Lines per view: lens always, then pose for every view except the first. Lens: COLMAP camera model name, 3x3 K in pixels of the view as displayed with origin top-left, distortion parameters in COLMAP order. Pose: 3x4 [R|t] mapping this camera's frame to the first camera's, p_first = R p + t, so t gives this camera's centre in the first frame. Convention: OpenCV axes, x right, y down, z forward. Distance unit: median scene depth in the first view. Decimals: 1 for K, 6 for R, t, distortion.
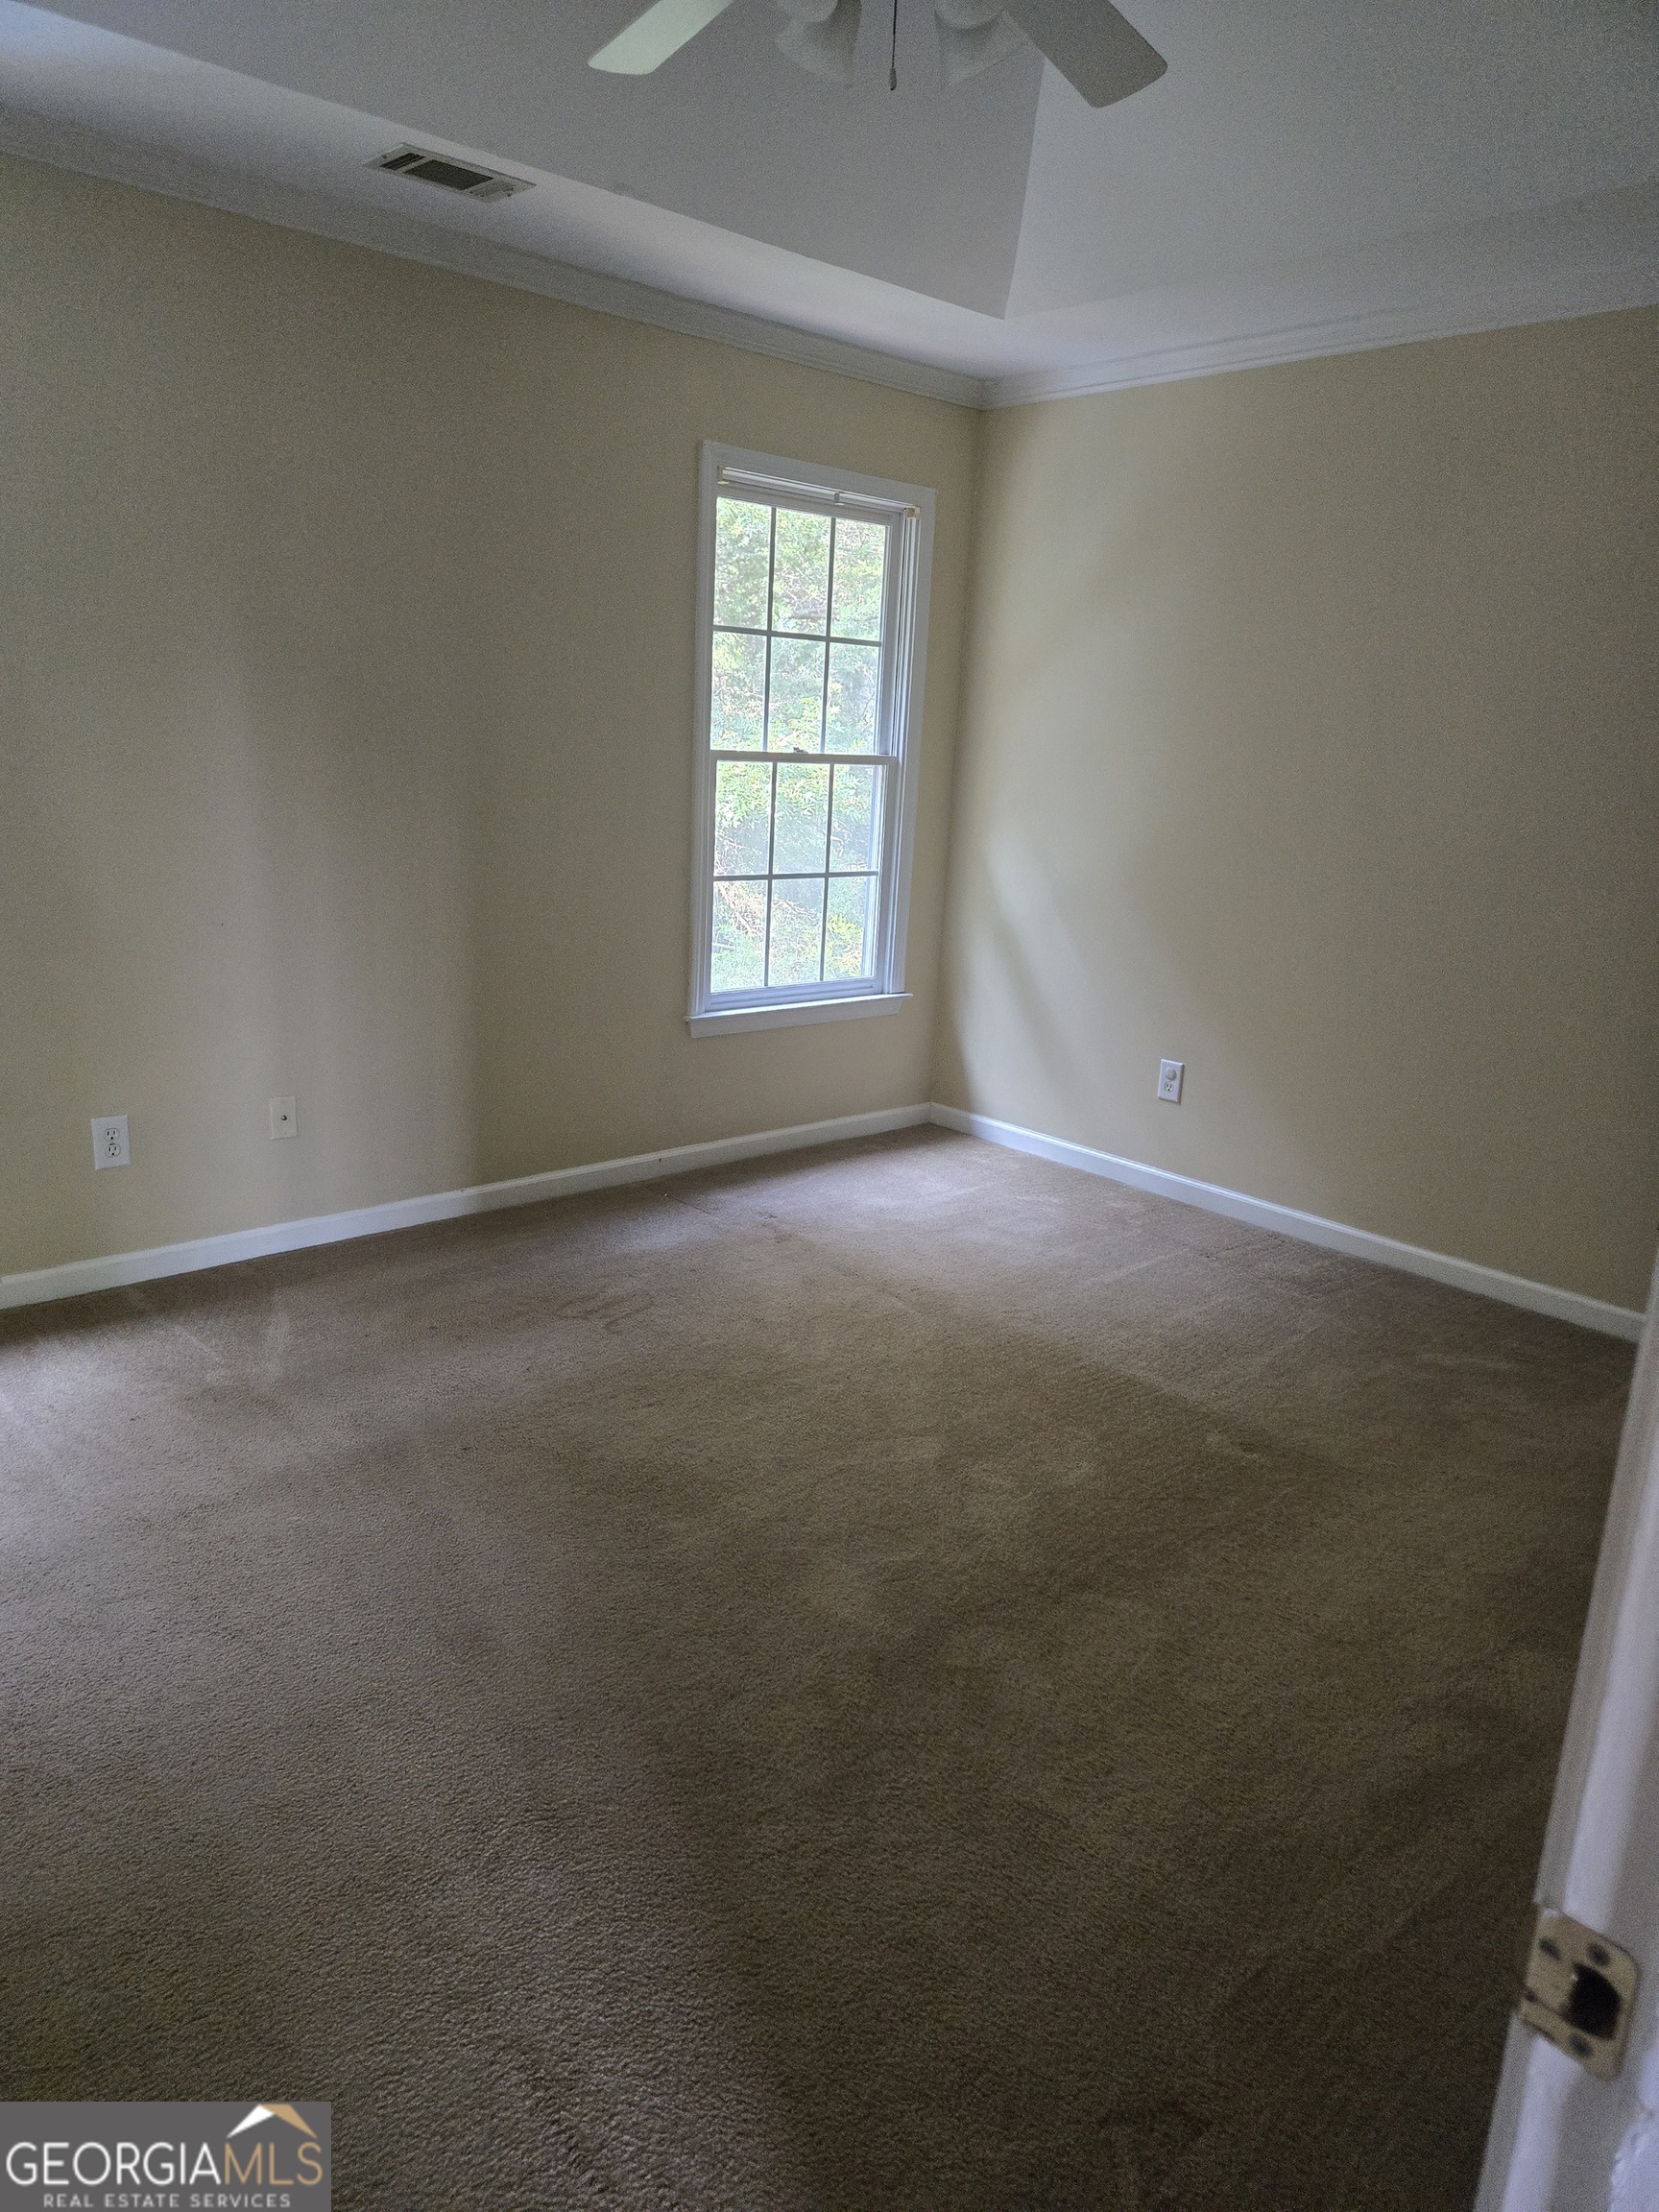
lens RADIAL K [[1437.6, 0, 829.5], [0, 1437.6, 1106.0], [0, 0, 1]] dist [0.025731, -0.000180]
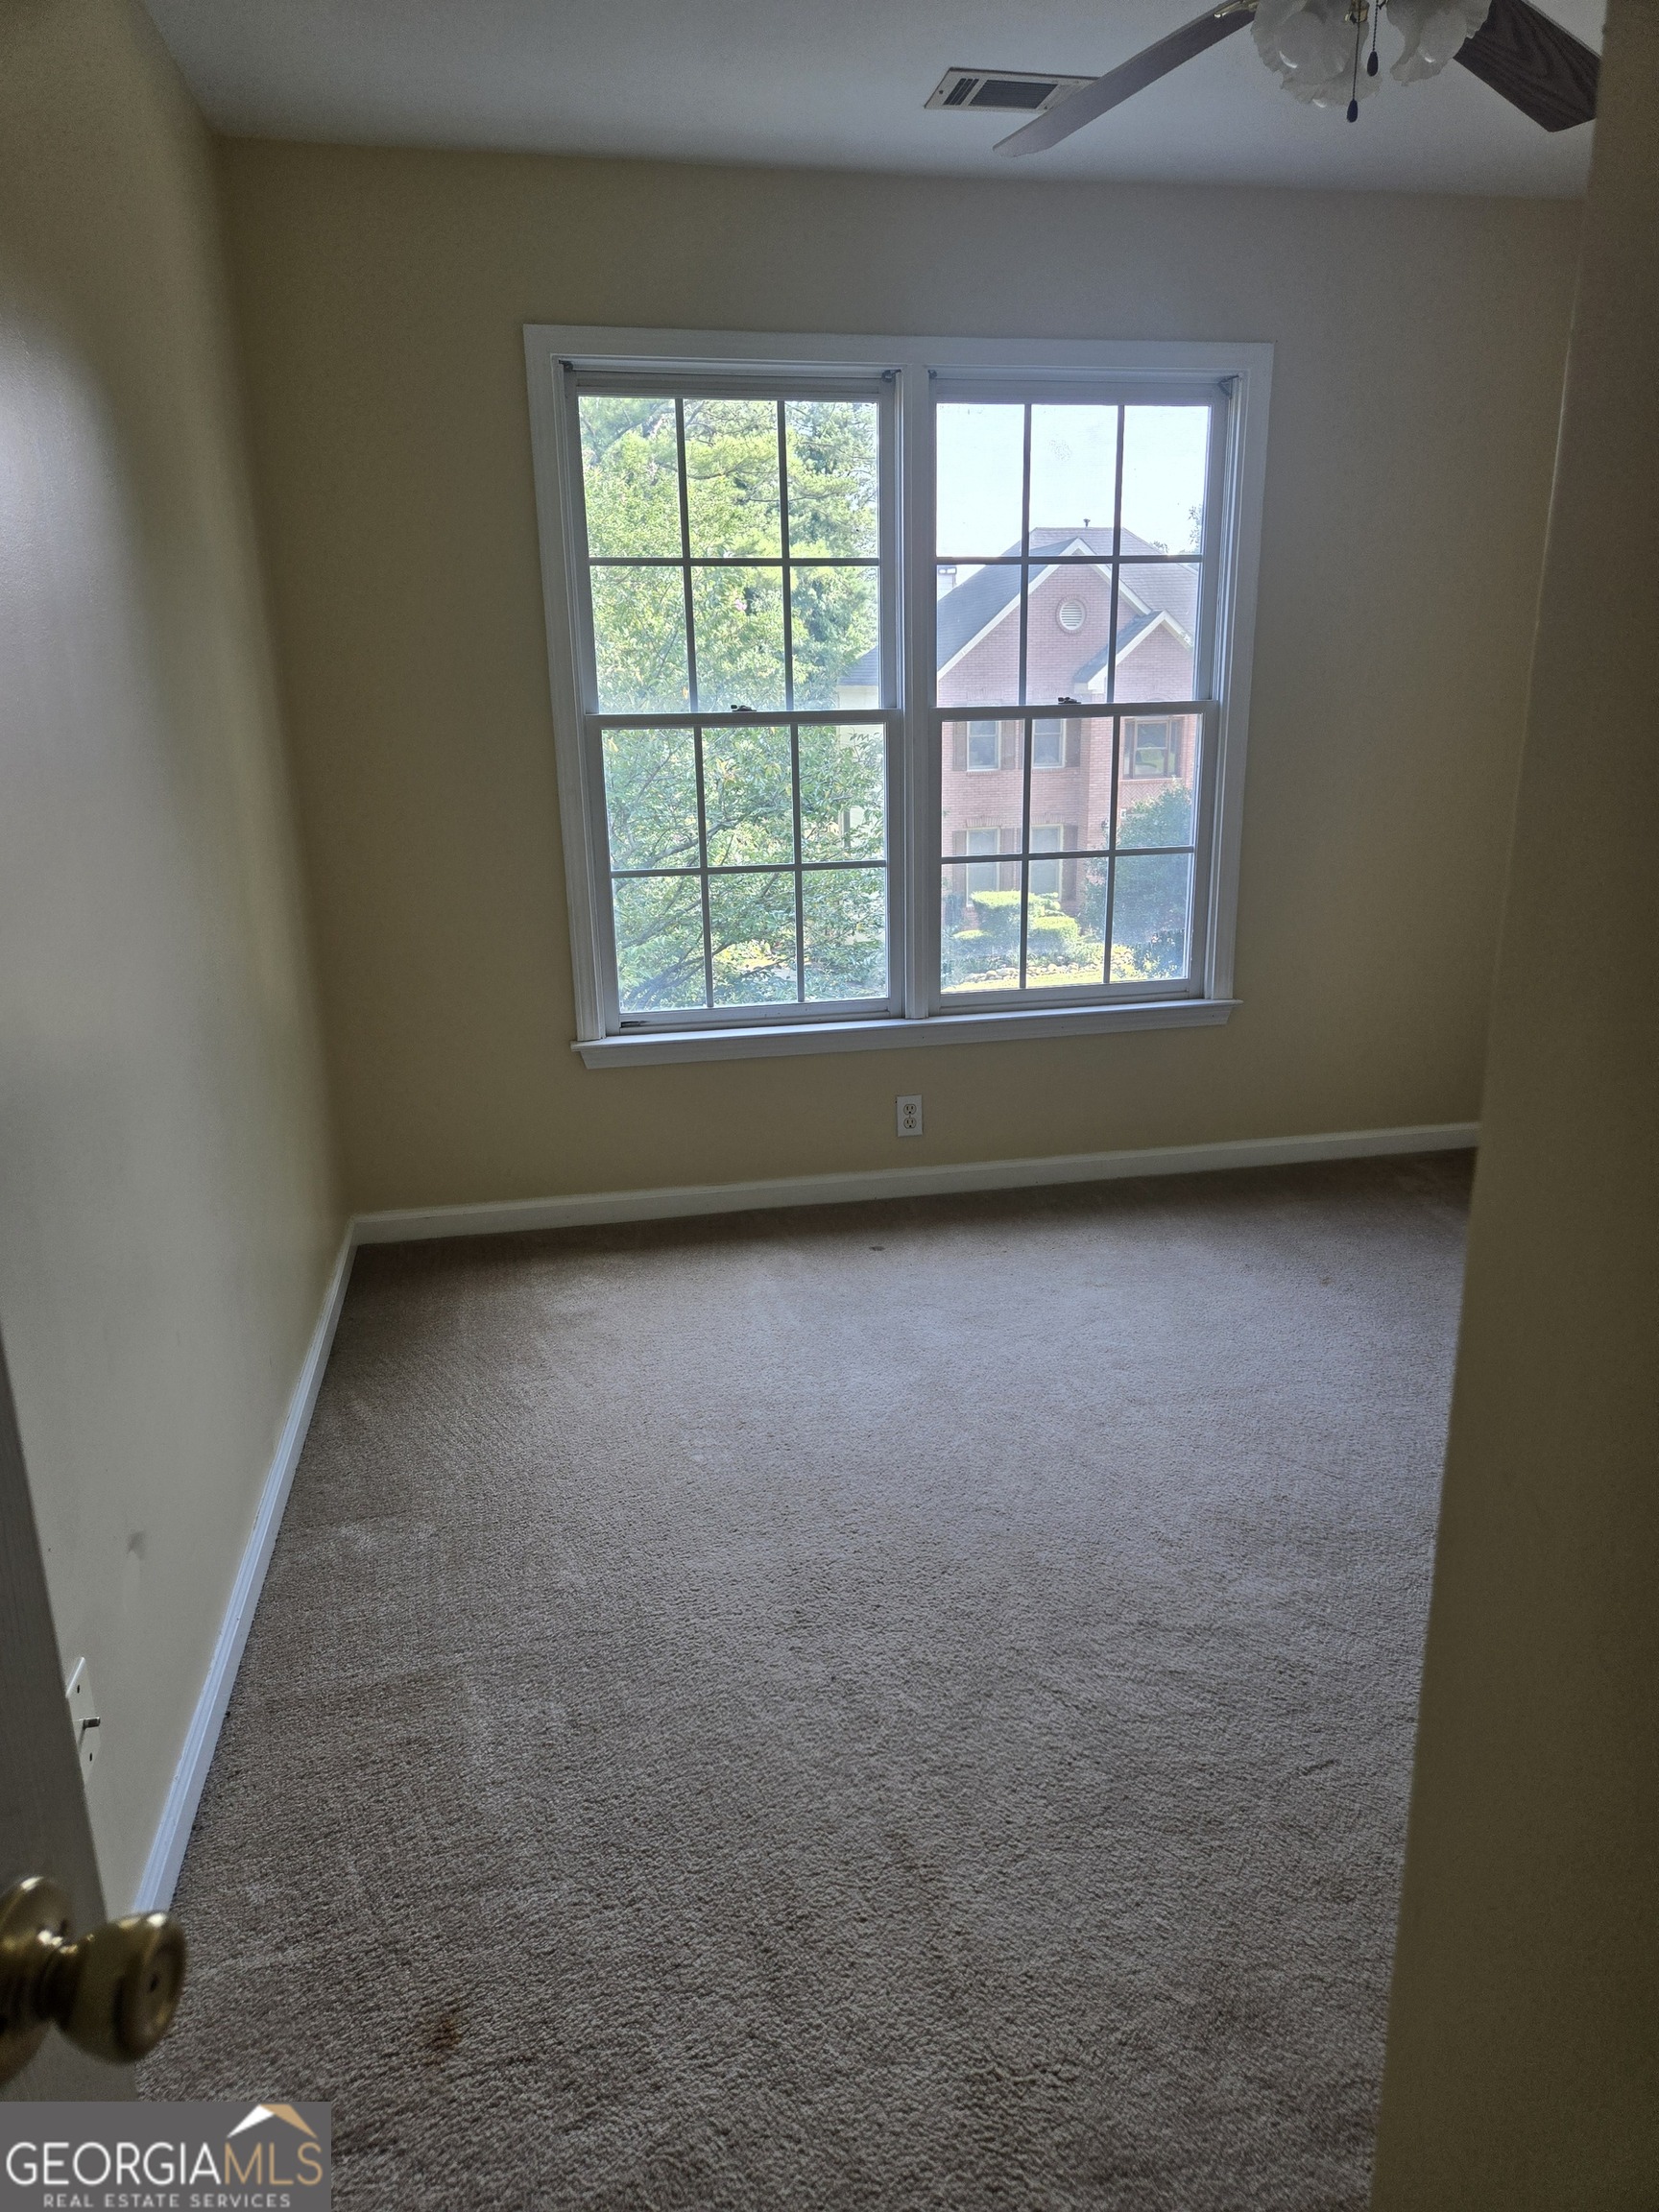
lens RADIAL K [[1437.6, 0, 829.5], [0, 1437.6, 1106.0], [0, 0, 1]] dist [0.025731, -0.000180]
pose [[0.873911, 0.075807, -0.480138, 0.393124], [-0.063435, 0.997103, 0.041969, -0.063445], [0.481928, -0.006219, 0.876189, 0.314022]]
